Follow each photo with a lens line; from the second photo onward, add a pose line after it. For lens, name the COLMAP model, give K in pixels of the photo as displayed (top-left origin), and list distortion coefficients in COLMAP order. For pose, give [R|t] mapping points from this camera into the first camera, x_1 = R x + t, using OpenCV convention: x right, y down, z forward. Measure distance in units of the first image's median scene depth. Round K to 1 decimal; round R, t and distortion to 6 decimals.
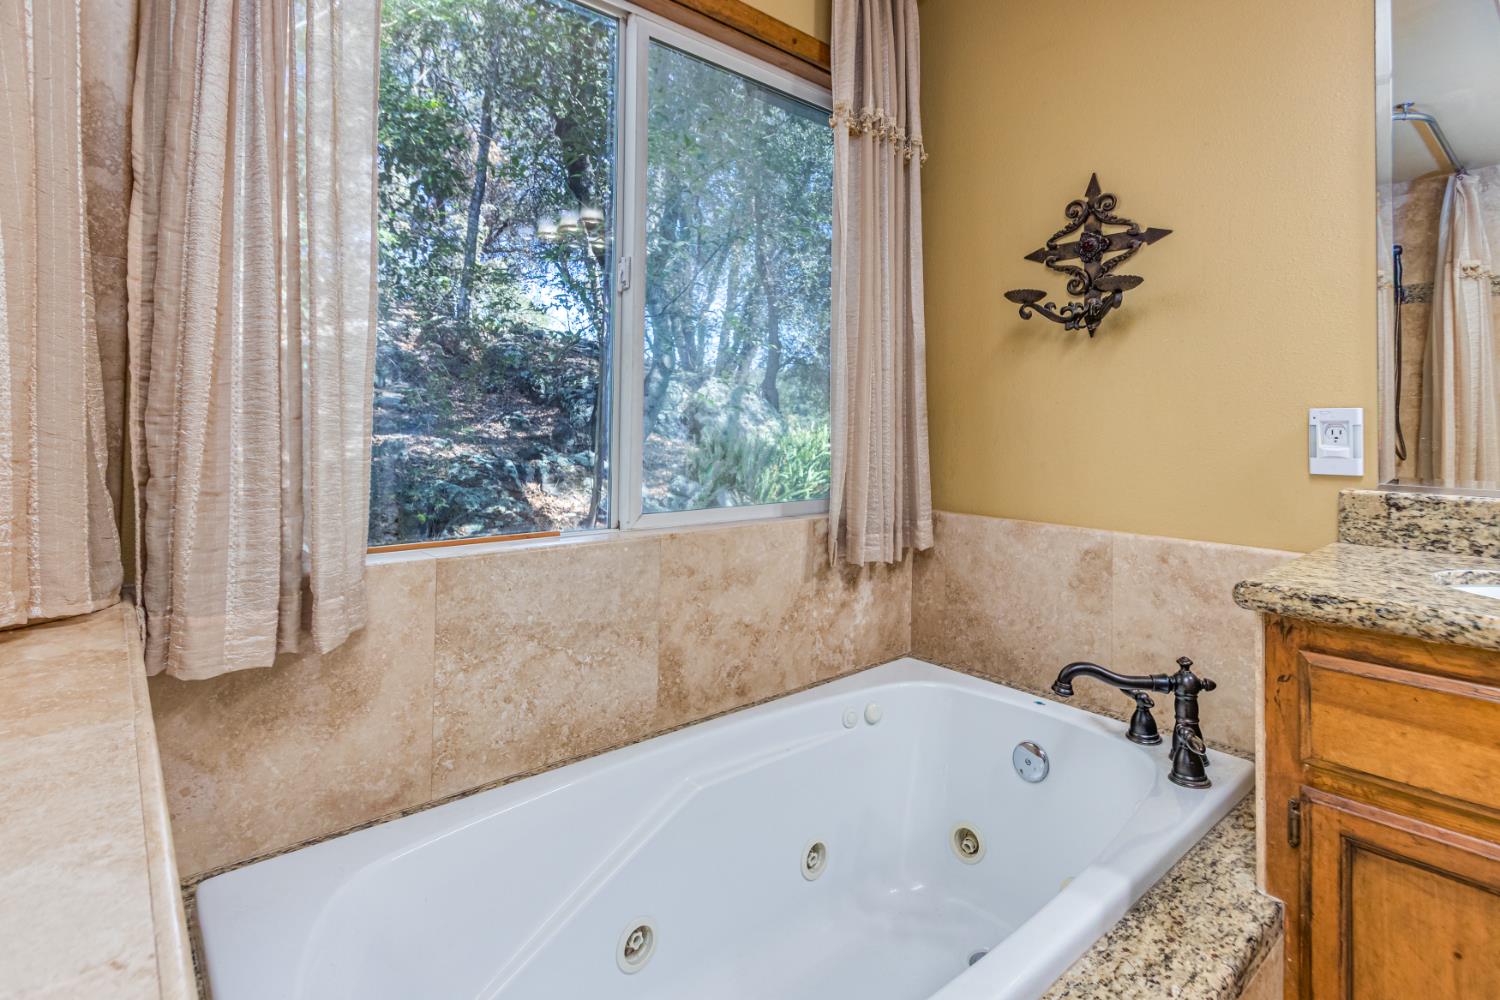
lens RADIAL K [[732.7, 0, 682.1], [0, 732.7, 418.6], [0, 0, 1]] dist [0.002527, 0.000305]
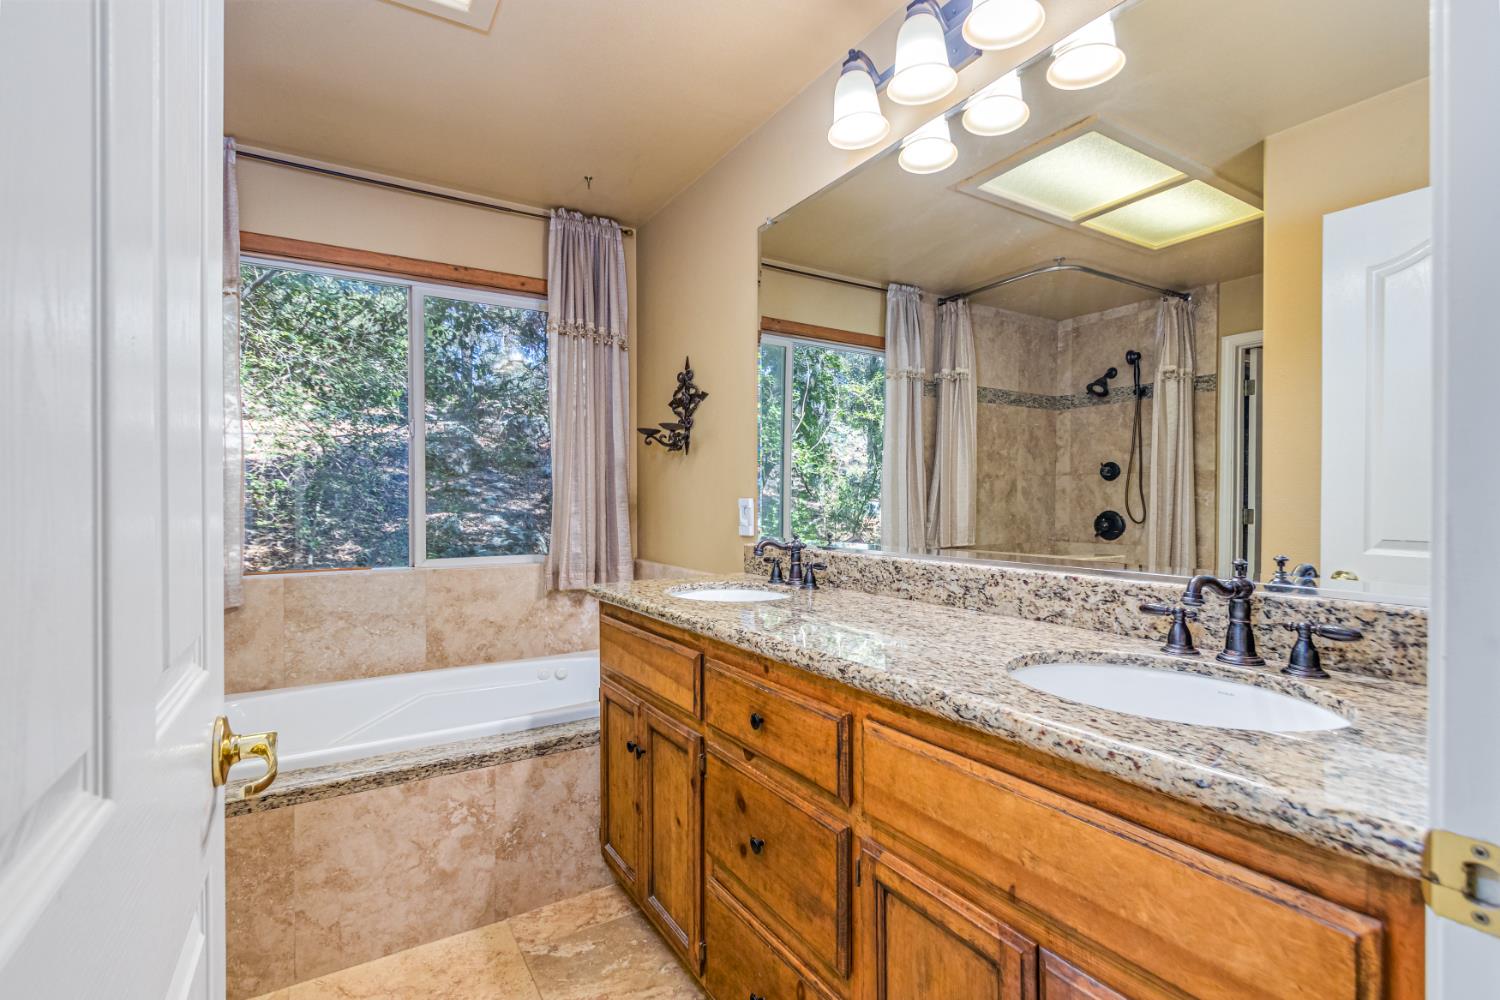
lens RADIAL K [[732.7, 0, 755.7], [0, 732.7, 506.3], [0, 0, 1]] dist [0.002527, 0.000305]
pose [[0.989377, -0.012602, -0.144823, 1.045304], [0.015534, 0.999696, 0.019135, -0.024835], [0.144538, -0.021181, 0.989273, -0.703065]]
